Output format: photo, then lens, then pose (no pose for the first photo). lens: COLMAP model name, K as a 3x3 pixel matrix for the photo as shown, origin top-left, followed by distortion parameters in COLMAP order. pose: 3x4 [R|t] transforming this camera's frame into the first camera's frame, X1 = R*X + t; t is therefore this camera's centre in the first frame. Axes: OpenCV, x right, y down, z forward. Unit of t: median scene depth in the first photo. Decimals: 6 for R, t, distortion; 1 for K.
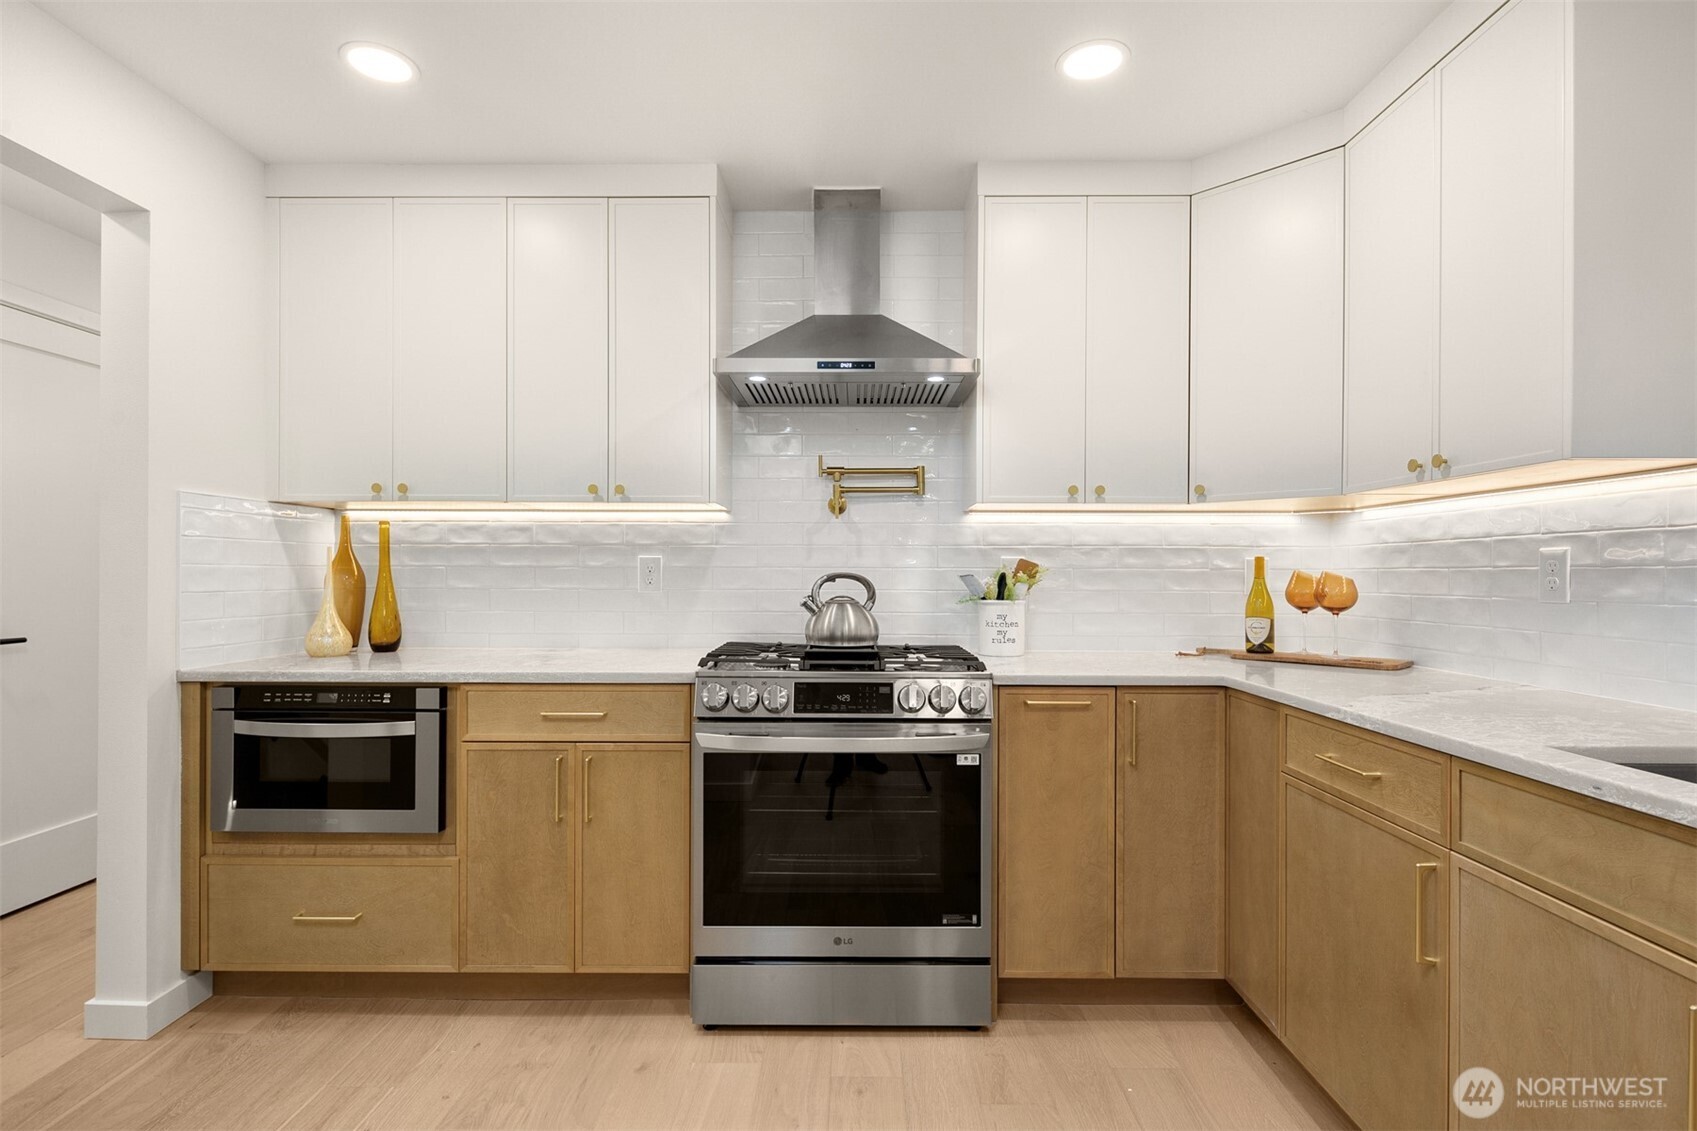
lens RADIAL K [[835.3, 0, 835.3], [0, 835.3, 581.7], [0, 0, 1]] dist [0.000243, -0.000467]
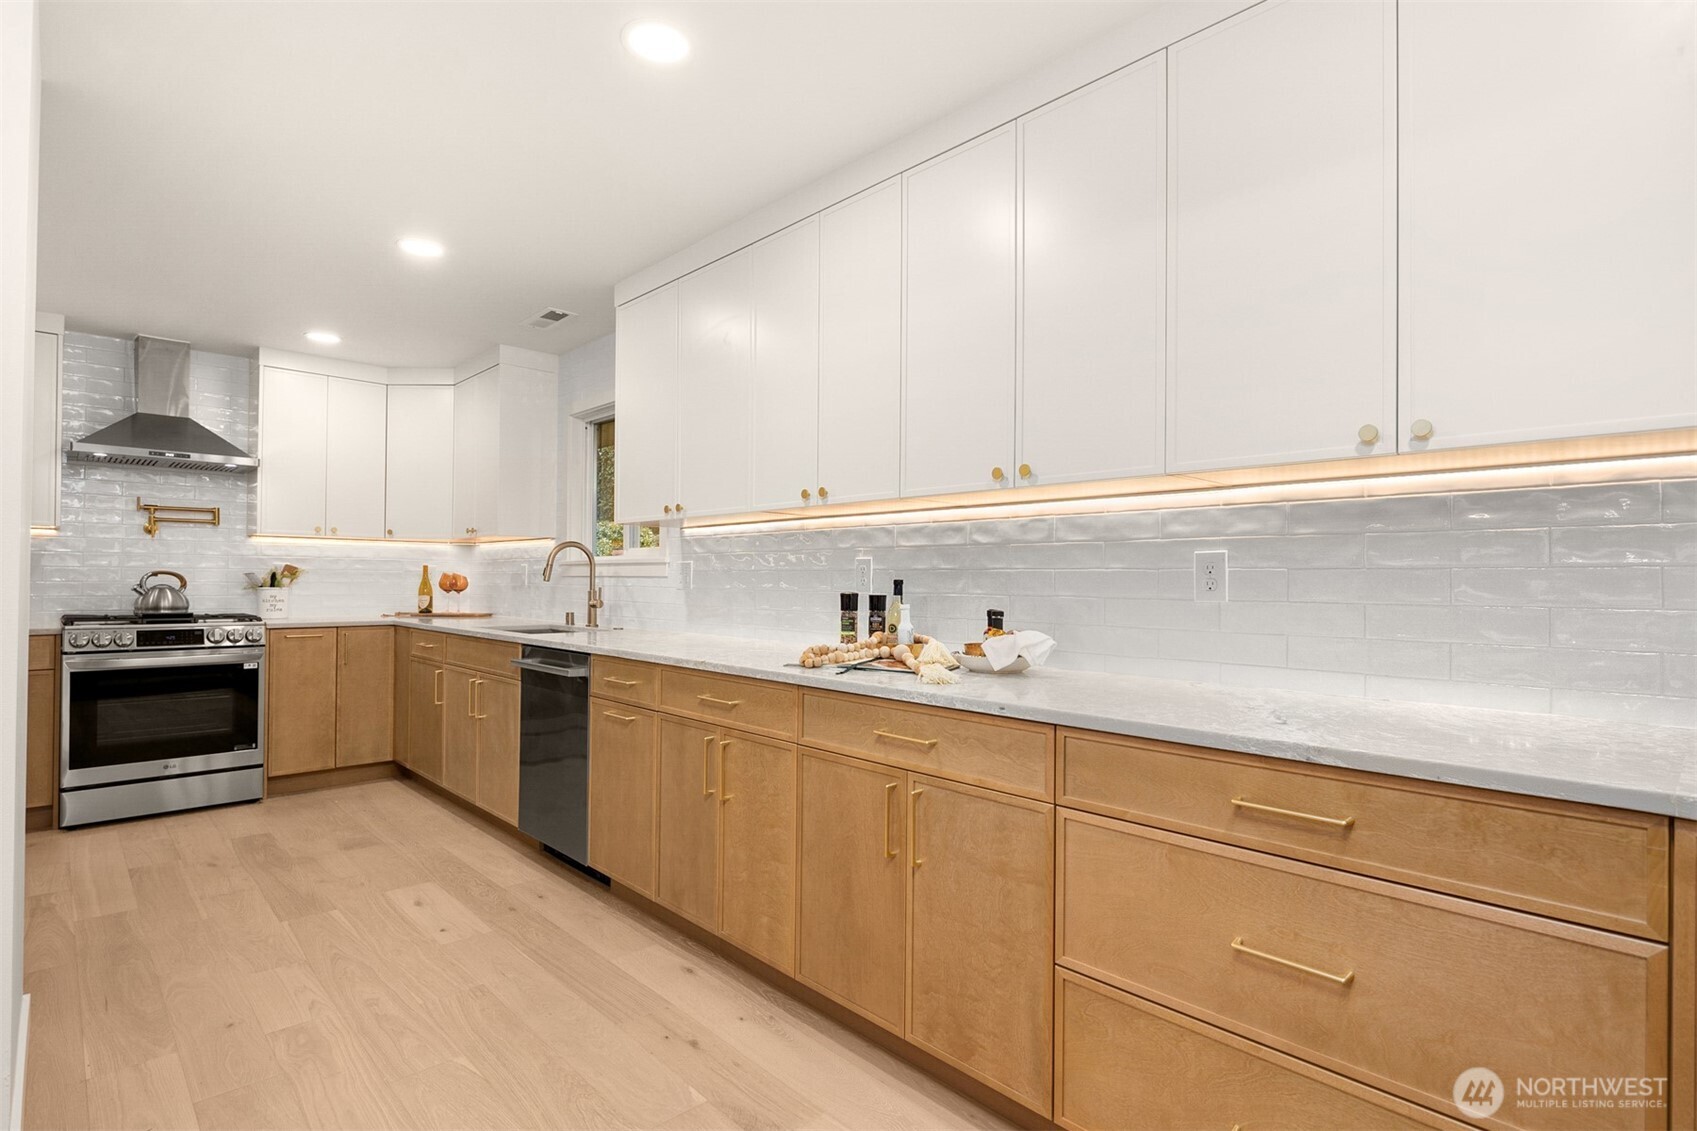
lens RADIAL K [[828.5, 0, 844.7], [0, 828.5, 568.2], [0, 0, 1]] dist [0.001720, -0.000565]
pose [[0.702460, 0.013339, 0.711598, -0.227352], [0.000640, 0.999812, -0.019374, 0.018158], [-0.711723, 0.014065, 0.702320, -1.239506]]
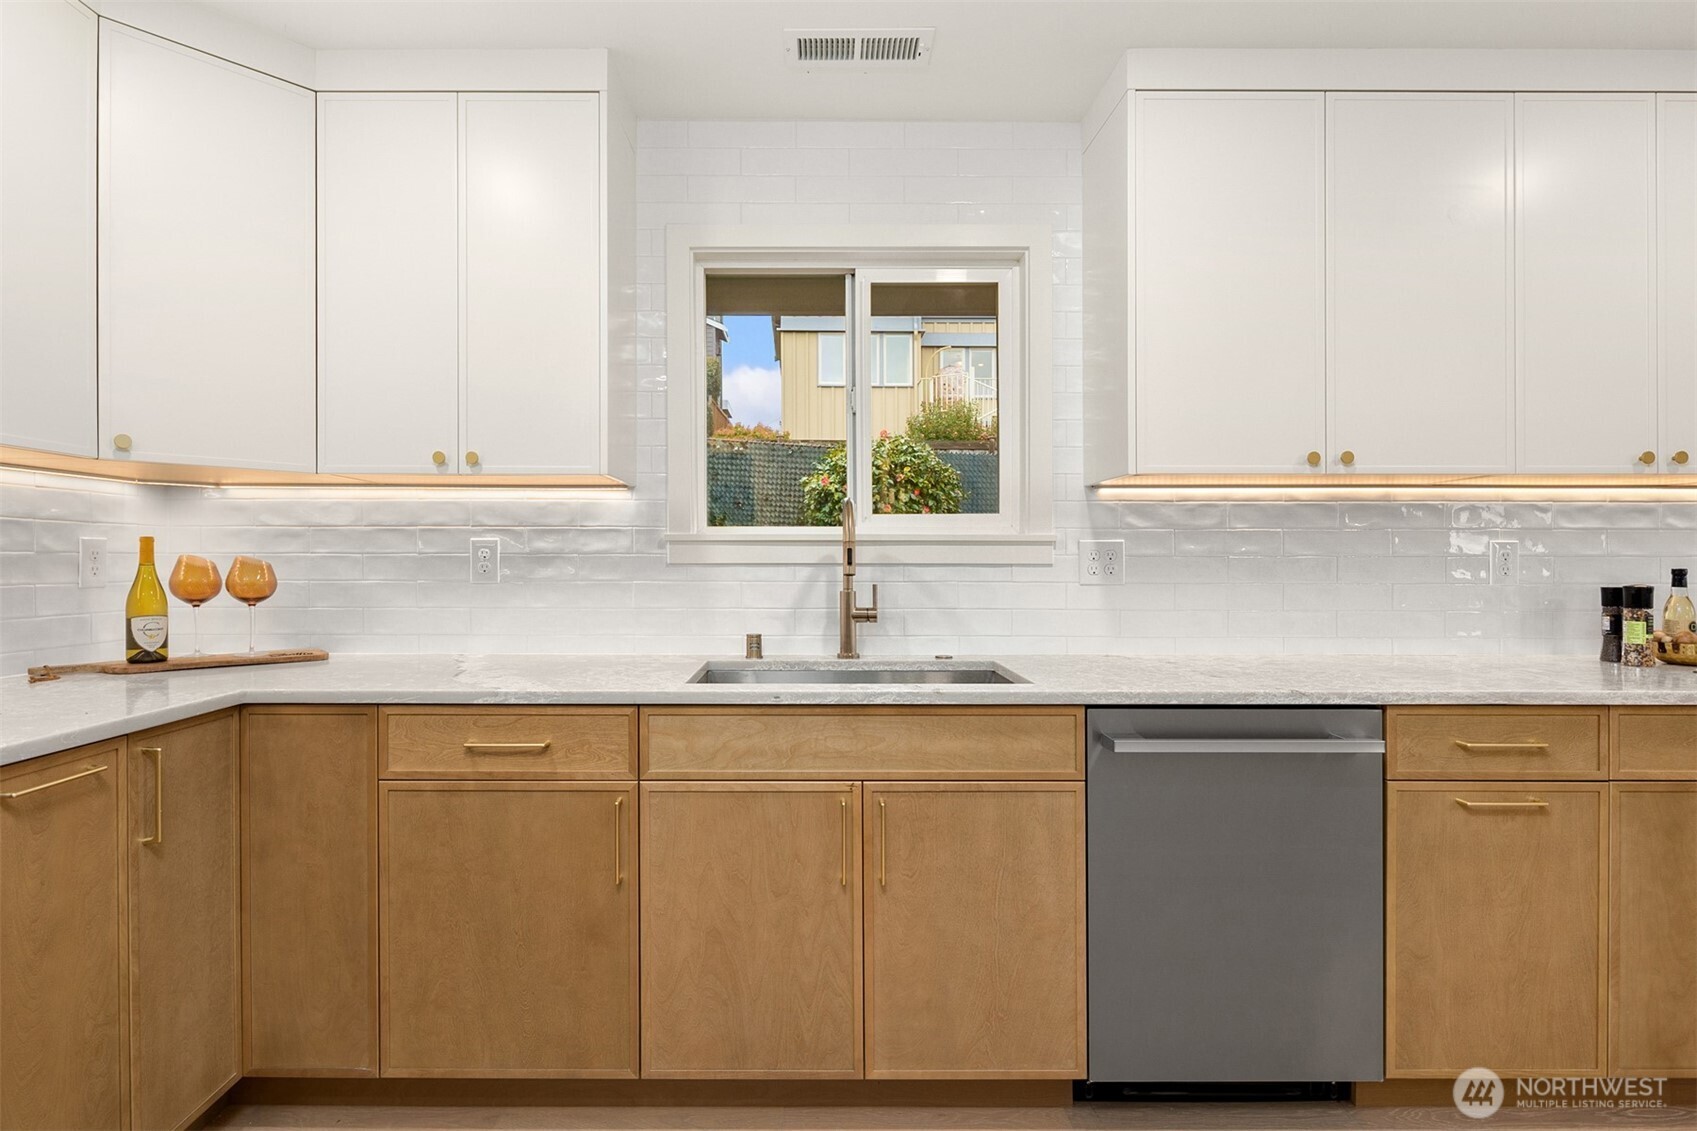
lens RADIAL K [[828.5, 0, 844.7], [0, 828.5, 568.2], [0, 0, 1]] dist [0.001720, -0.000565]
pose [[-0.029334, -0.013111, 0.999484, -0.293766], [0.006929, 0.999887, 0.013320, -0.007281], [-0.999546, 0.007316, -0.029240, 0.416340]]
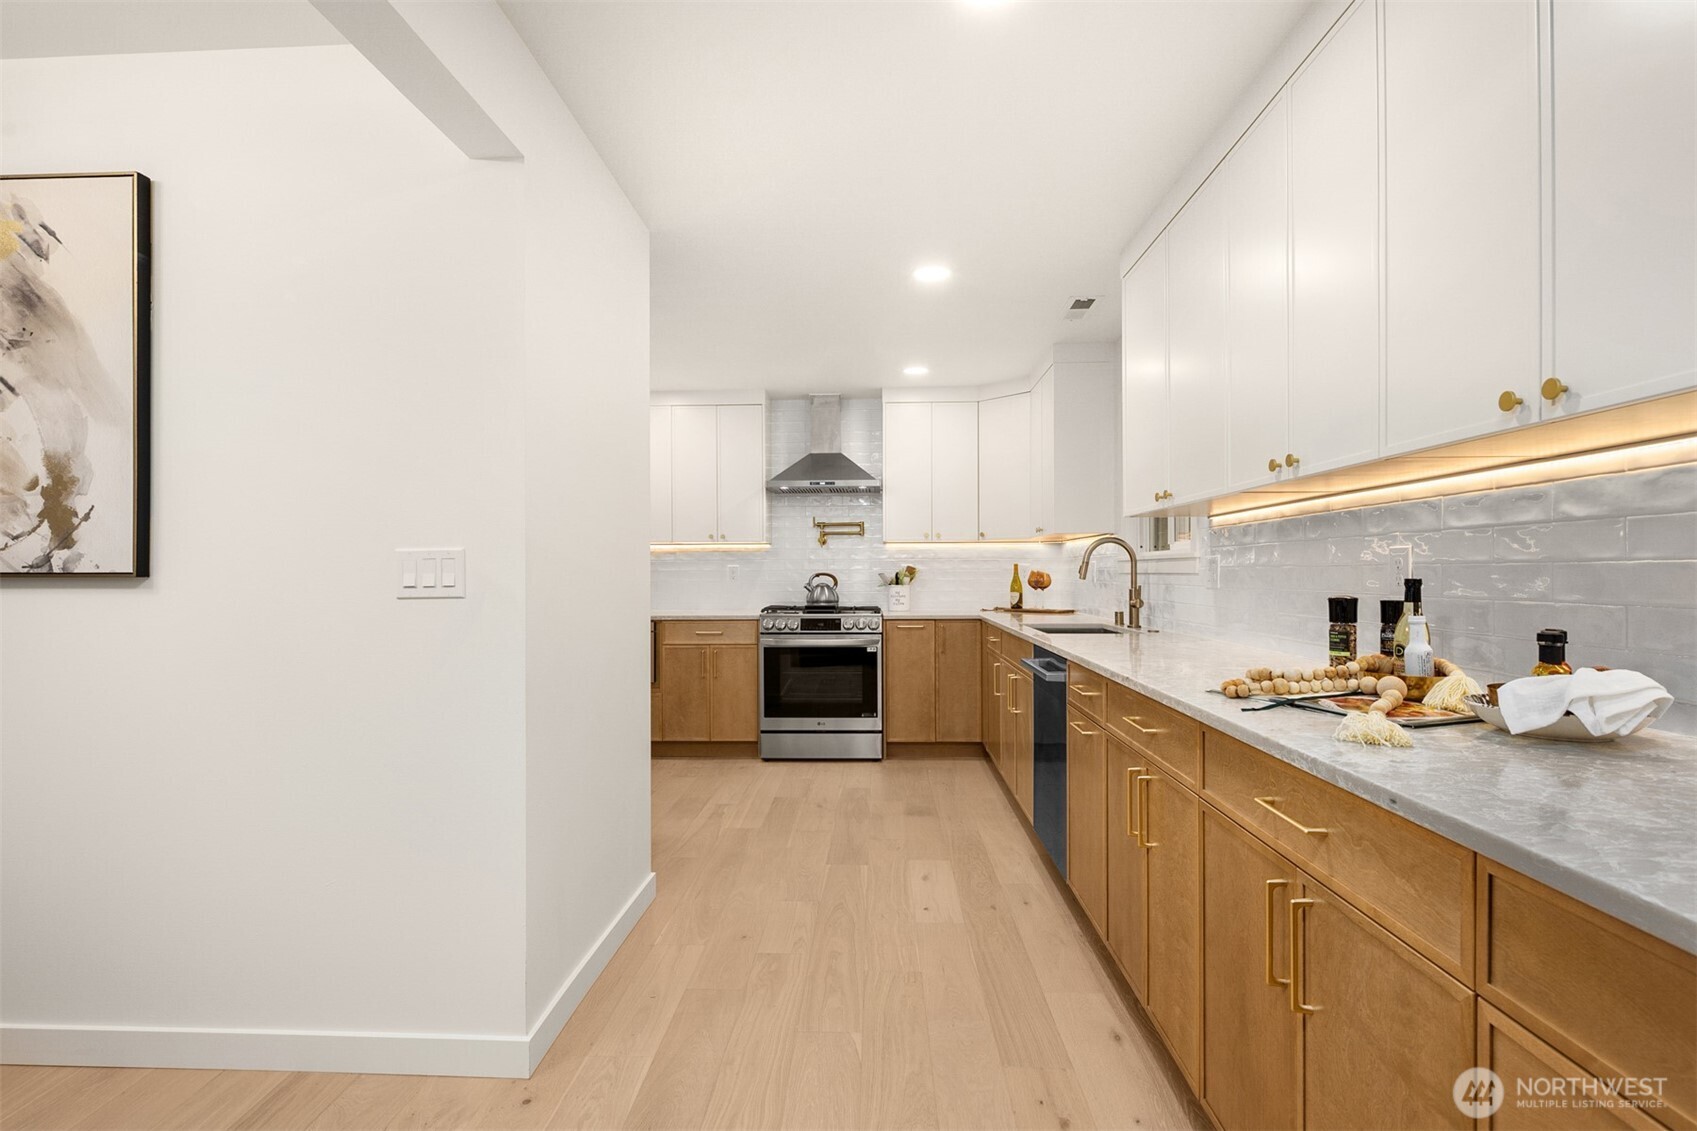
lens RADIAL K [[828.5, 0, 844.7], [0, 828.5, 568.2], [0, 0, 1]] dist [0.001720, -0.000565]
pose [[0.999863, -0.008130, -0.014387, 0.103346], [0.007922, 0.999865, -0.014418, 0.009499], [0.014502, 0.014302, 0.999793, -1.264769]]
